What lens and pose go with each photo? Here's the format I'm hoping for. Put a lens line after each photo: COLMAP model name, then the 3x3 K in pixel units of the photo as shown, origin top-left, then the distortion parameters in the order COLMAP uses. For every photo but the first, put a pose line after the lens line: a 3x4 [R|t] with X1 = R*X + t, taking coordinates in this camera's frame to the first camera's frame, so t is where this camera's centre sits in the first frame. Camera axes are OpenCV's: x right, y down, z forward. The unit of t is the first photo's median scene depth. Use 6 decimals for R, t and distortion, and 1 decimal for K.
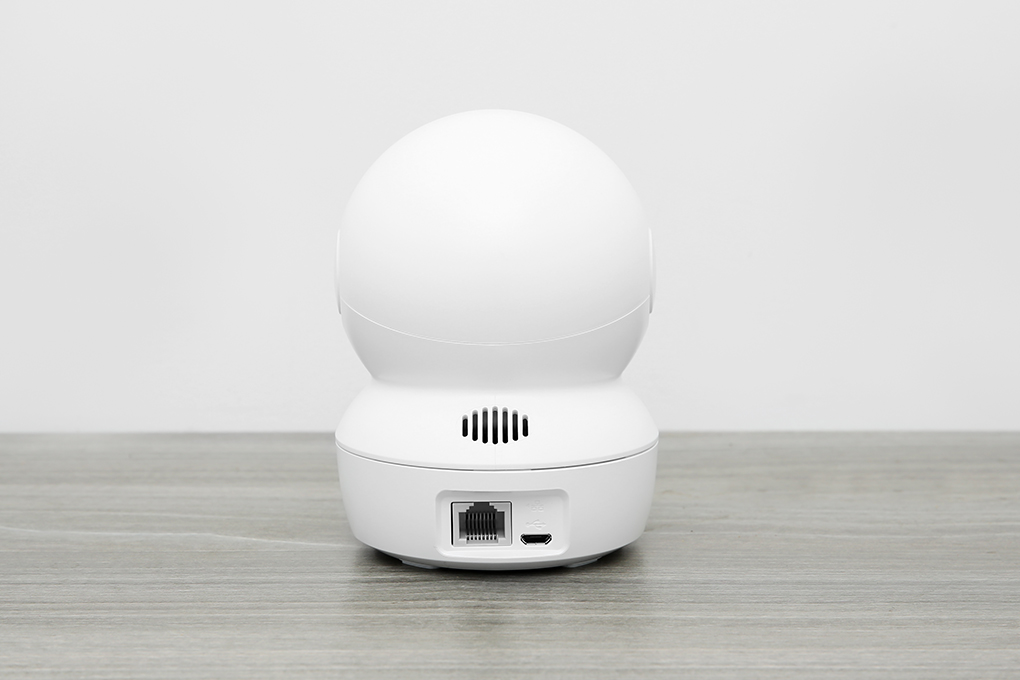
lens RADIAL K [[2265.2, 0, 510.0], [0, 2265.2, 340.0], [0, 0, 1]] dist [-0.017236, 0.131474]
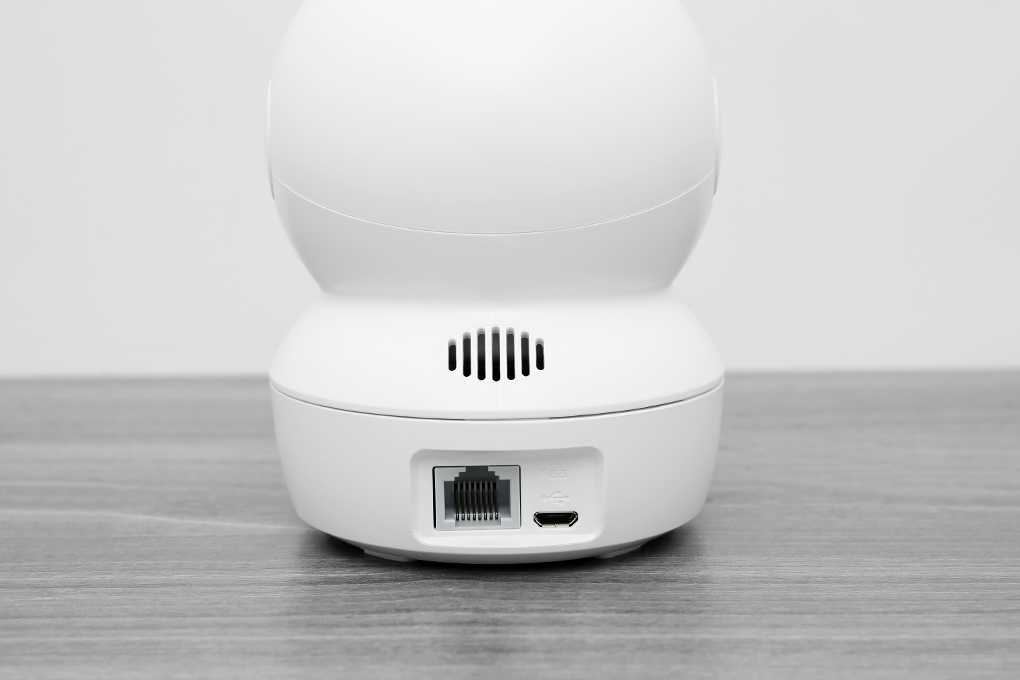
lens RADIAL K [[2265.2, 0, 510.0], [0, 2265.2, 340.0], [0, 0, 1]] dist [-0.017236, 0.131474]
pose [[0.999962, -0.006640, 0.005639, -0.006608], [0.006521, 0.999762, 0.020802, 0.020453], [-0.005776, -0.020765, 0.999768, 0.338777]]
